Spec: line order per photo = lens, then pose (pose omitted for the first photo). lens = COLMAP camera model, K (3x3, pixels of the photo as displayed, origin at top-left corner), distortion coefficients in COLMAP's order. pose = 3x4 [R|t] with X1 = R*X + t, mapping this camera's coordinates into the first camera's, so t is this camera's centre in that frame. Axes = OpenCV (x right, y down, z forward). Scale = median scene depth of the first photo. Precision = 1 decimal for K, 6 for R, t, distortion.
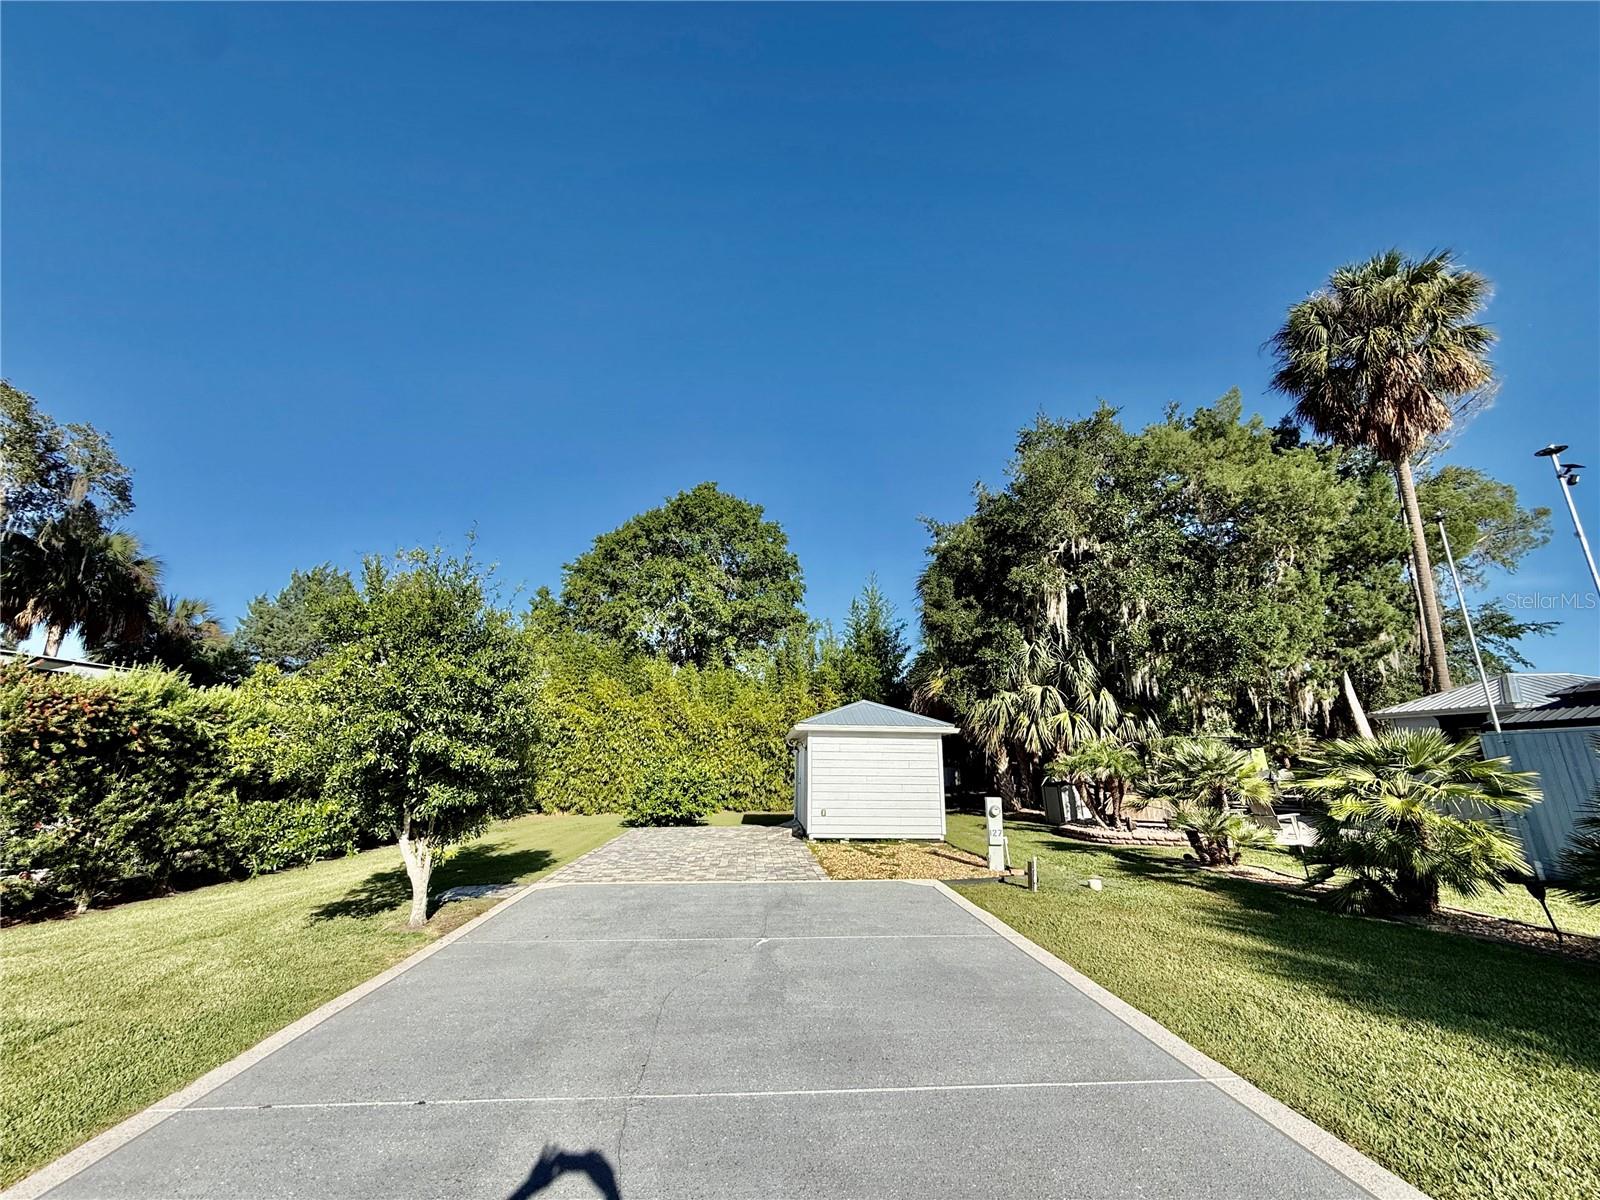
lens RADIAL K [[639.0, 0, 800.0], [0, 639.0, 600.0], [0, 0, 1]] dist [-0.000728, 0.000639]
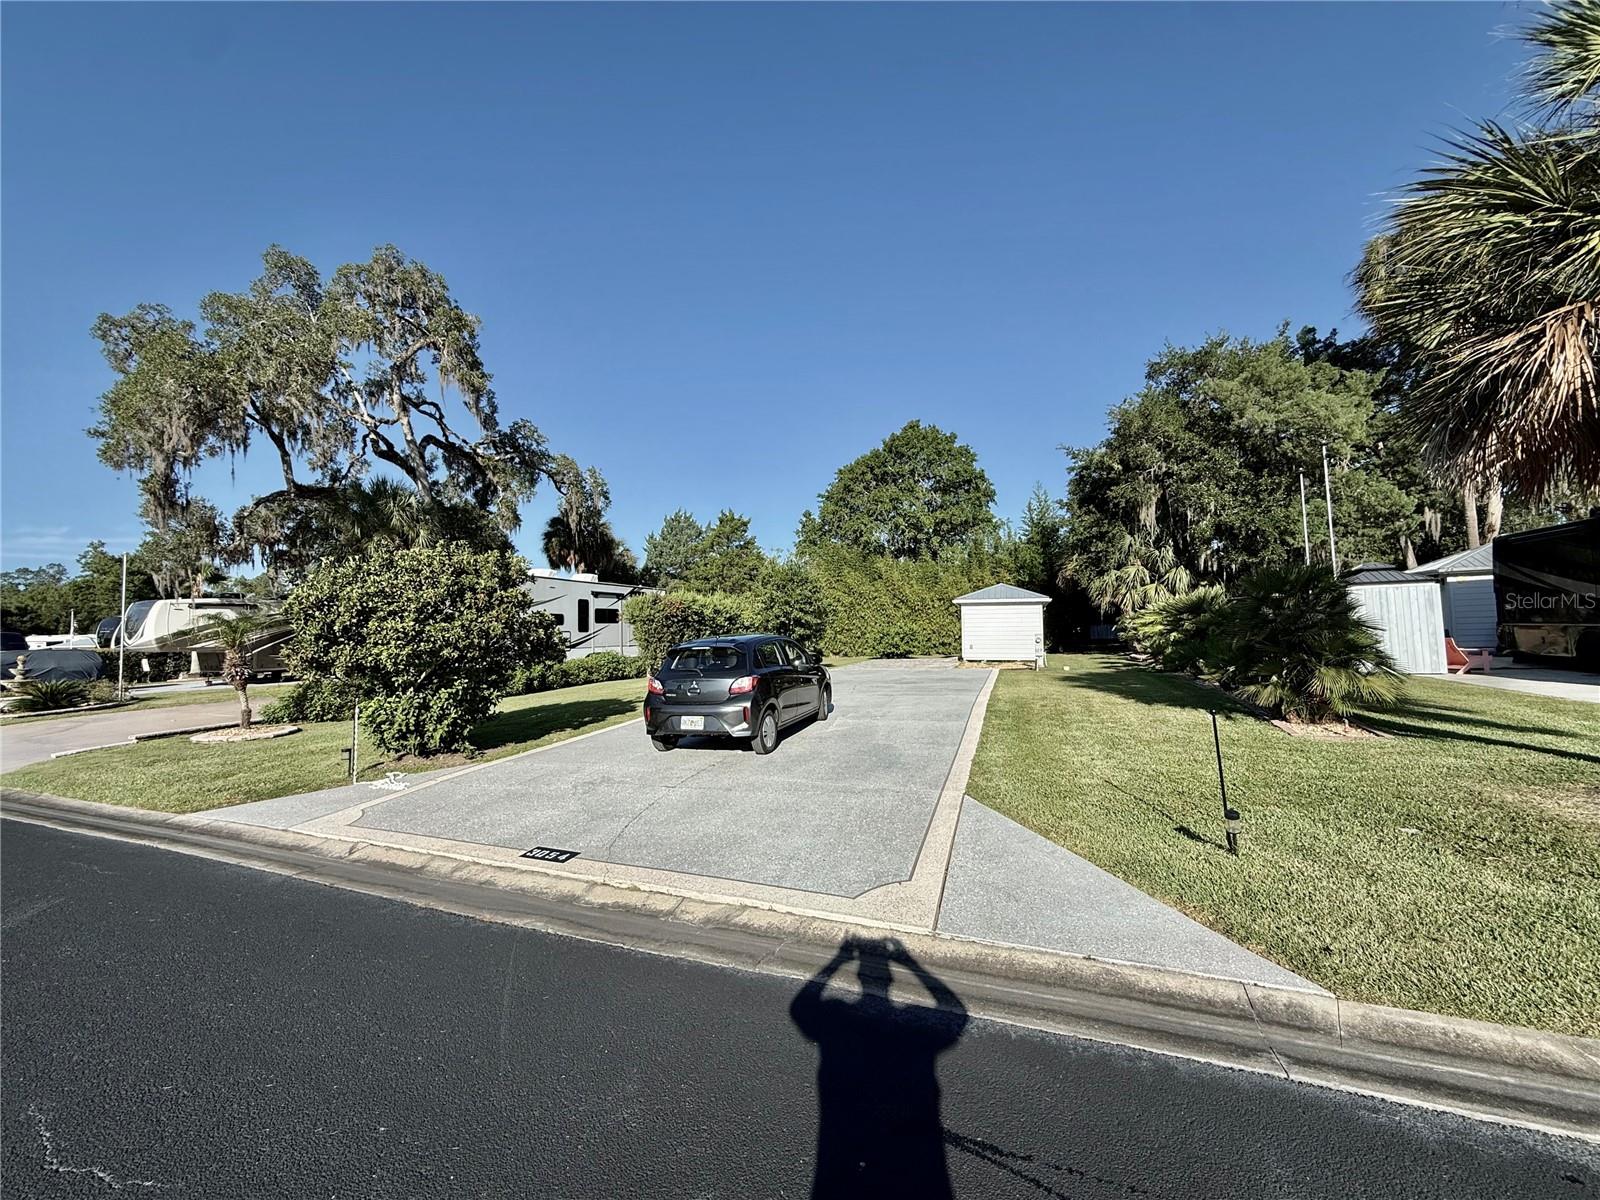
lens RADIAL K [[639.0, 0, 800.0], [0, 639.0, 600.0], [0, 0, 1]] dist [-0.000728, 0.000639]
pose [[0.924742, -0.036678, -0.378824, 0.165623], [0.111980, 0.977509, 0.178709, -0.105649], [0.363749, -0.207680, 0.908050, -0.476973]]
